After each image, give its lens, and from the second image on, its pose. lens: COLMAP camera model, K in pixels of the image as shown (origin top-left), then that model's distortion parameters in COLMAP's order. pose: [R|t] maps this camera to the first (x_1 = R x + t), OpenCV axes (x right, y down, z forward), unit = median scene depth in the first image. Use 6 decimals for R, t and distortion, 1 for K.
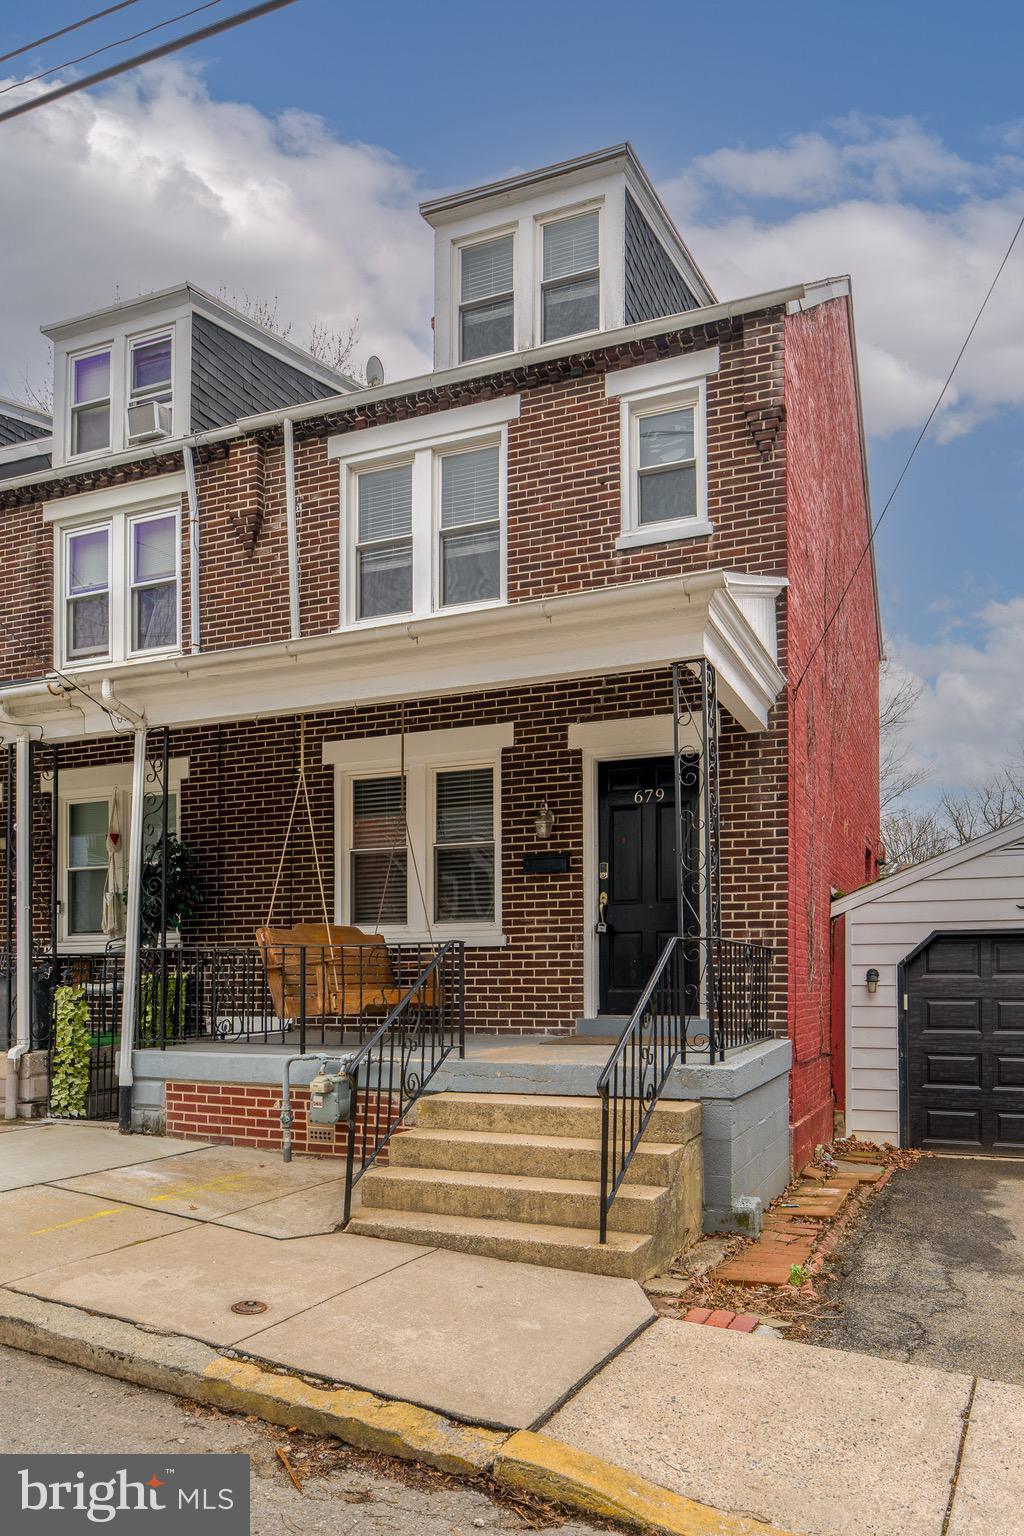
lens RADIAL K [[736.3, 0, 511.8], [0, 736.3, 704.6], [0, 0, 1]] dist [-0.001347, -0.000654]
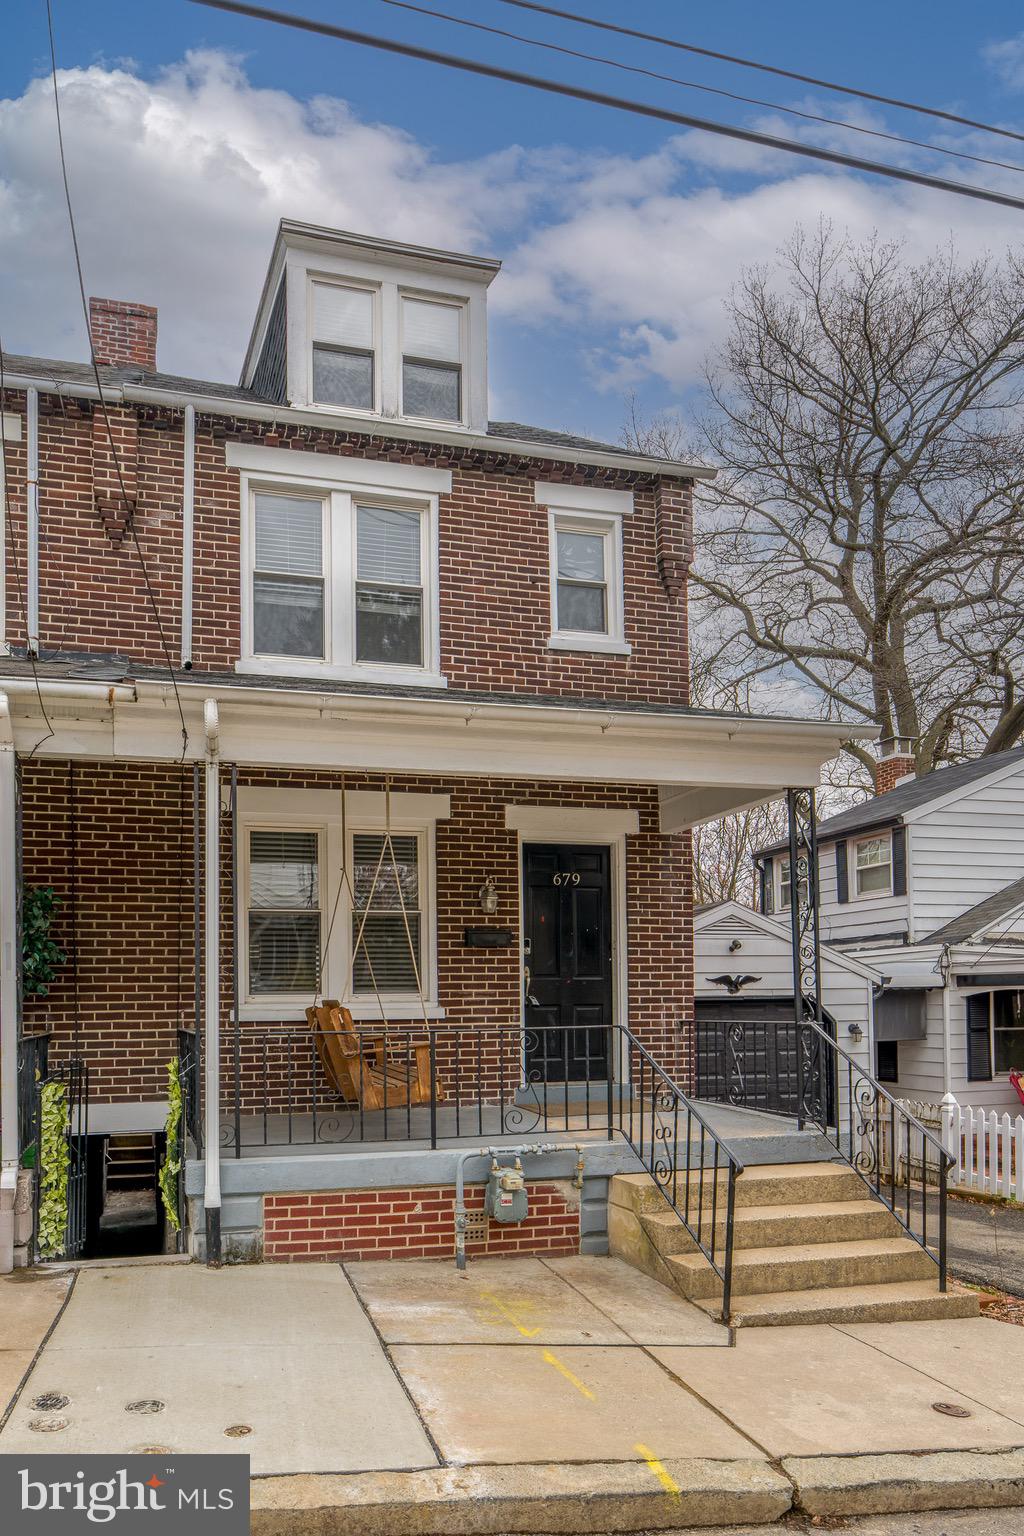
lens RADIAL K [[702.7, 0, 512.0], [0, 702.7, 768.0], [0, 0, 1]] dist [-0.001482, -0.000338]
pose [[0.884126, 0.152157, 0.441780, -0.371623], [-0.150778, 0.987819, -0.038473, 0.012474], [-0.442252, -0.032596, 0.896298, 0.102678]]
